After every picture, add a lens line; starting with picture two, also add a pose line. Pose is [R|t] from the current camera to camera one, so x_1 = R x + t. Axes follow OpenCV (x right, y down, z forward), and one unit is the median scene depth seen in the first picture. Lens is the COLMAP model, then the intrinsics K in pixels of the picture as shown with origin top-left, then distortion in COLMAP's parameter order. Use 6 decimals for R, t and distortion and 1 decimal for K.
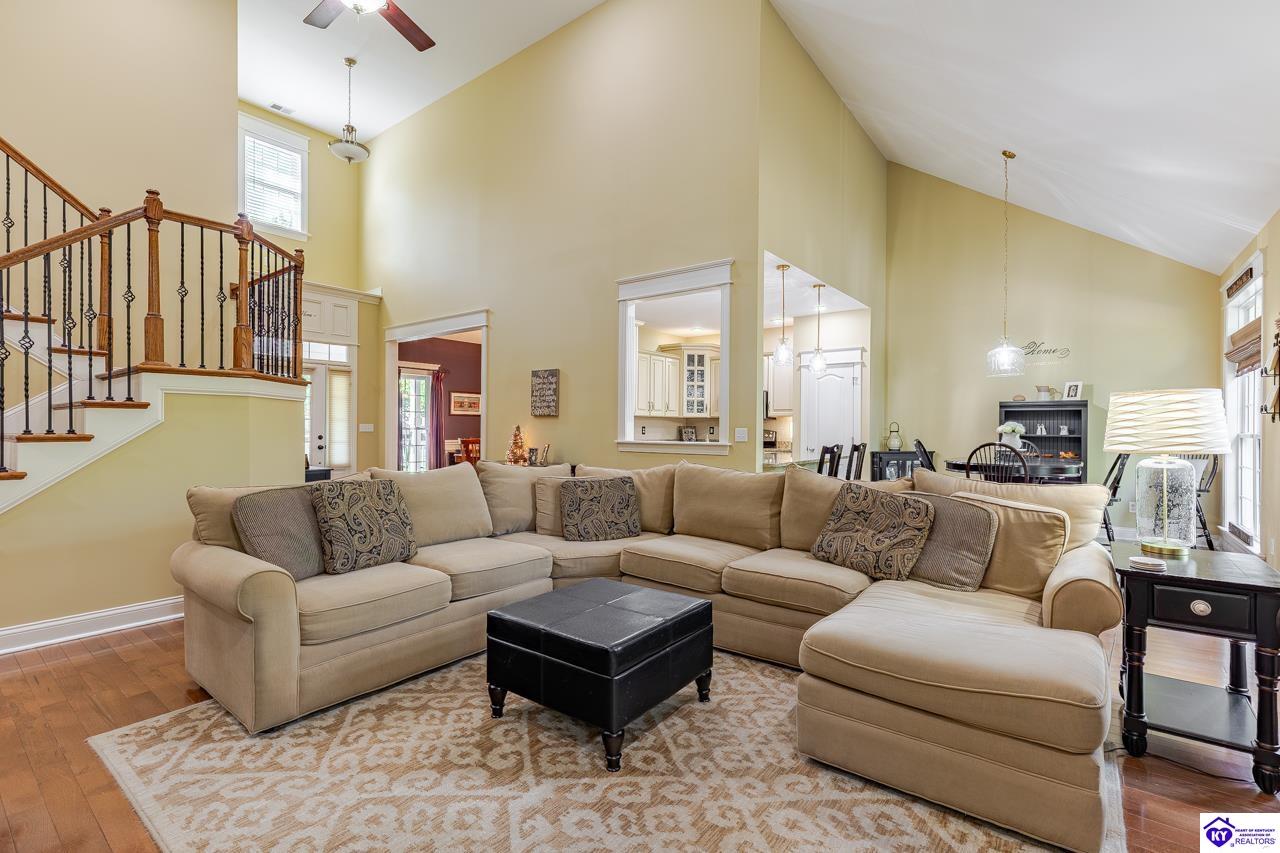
lens RADIAL K [[576.6, 0, 642.7], [0, 576.6, 428.8], [0, 0, 1]] dist [0.005744, -0.001111]
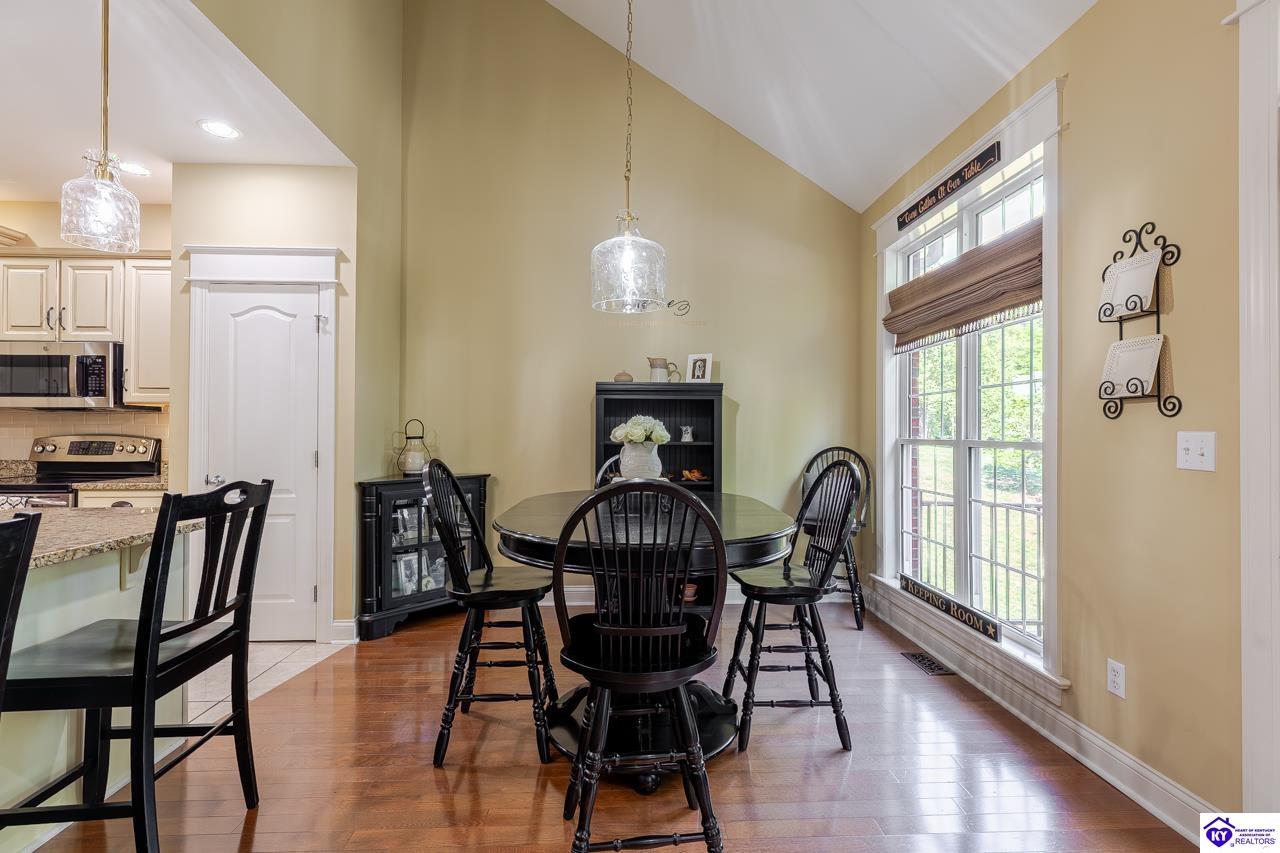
lens RADIAL K [[576.6, 0, 643.6], [0, 576.6, 427.0], [0, 0, 1]] dist [0.005744, -0.001111]
pose [[0.764001, 0.003386, 0.645206, 0.273872], [0.002797, 0.999959, -0.008560, 0.000278], [-0.645209, 0.008345, 0.763960, 0.506673]]
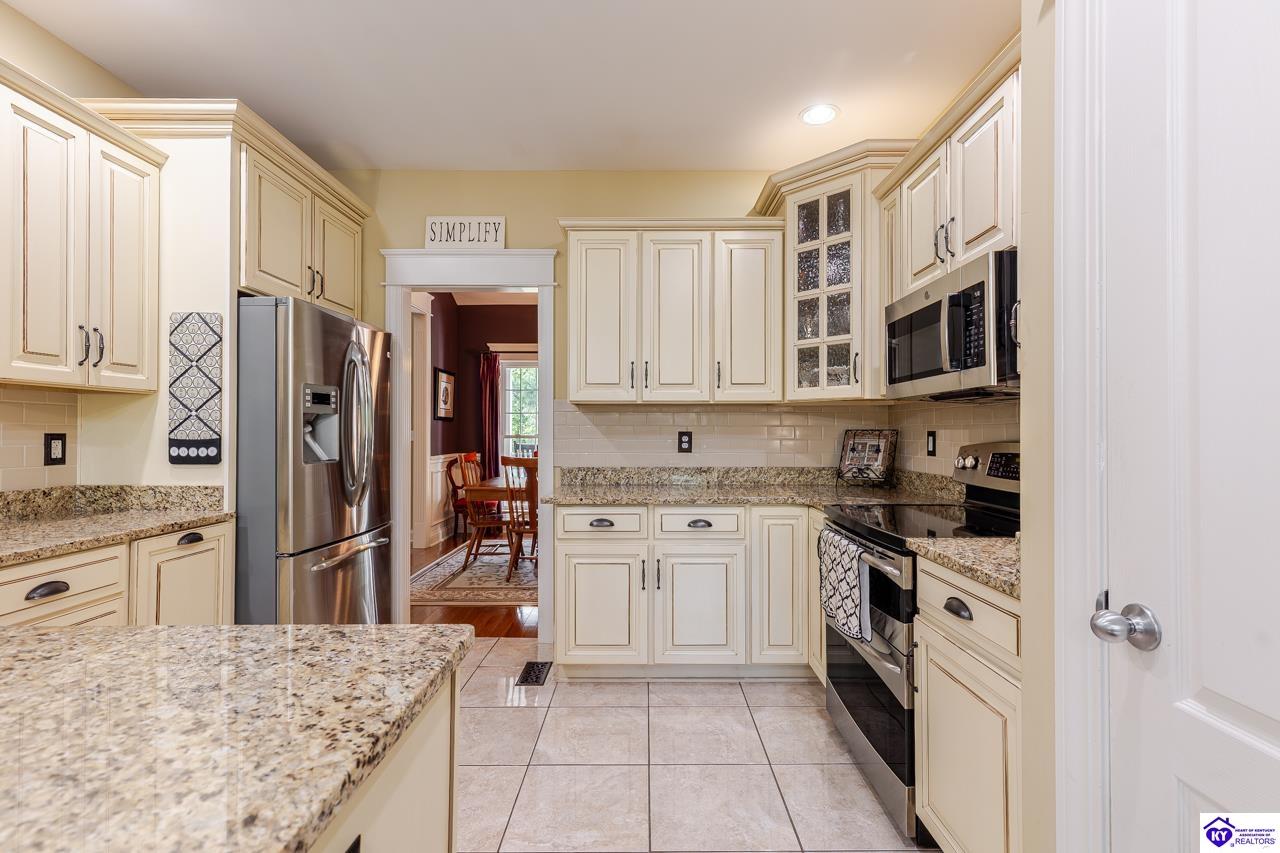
lens RADIAL K [[576.6, 0, 645.4], [0, 576.6, 428.4], [0, 0, 1]] dist [0.005744, -0.001111]
pose [[0.610804, -0.010192, -0.791716, 0.343569], [0.000458, 0.999922, -0.012519, -0.001625], [0.791781, 0.007285, 0.610761, 0.908691]]
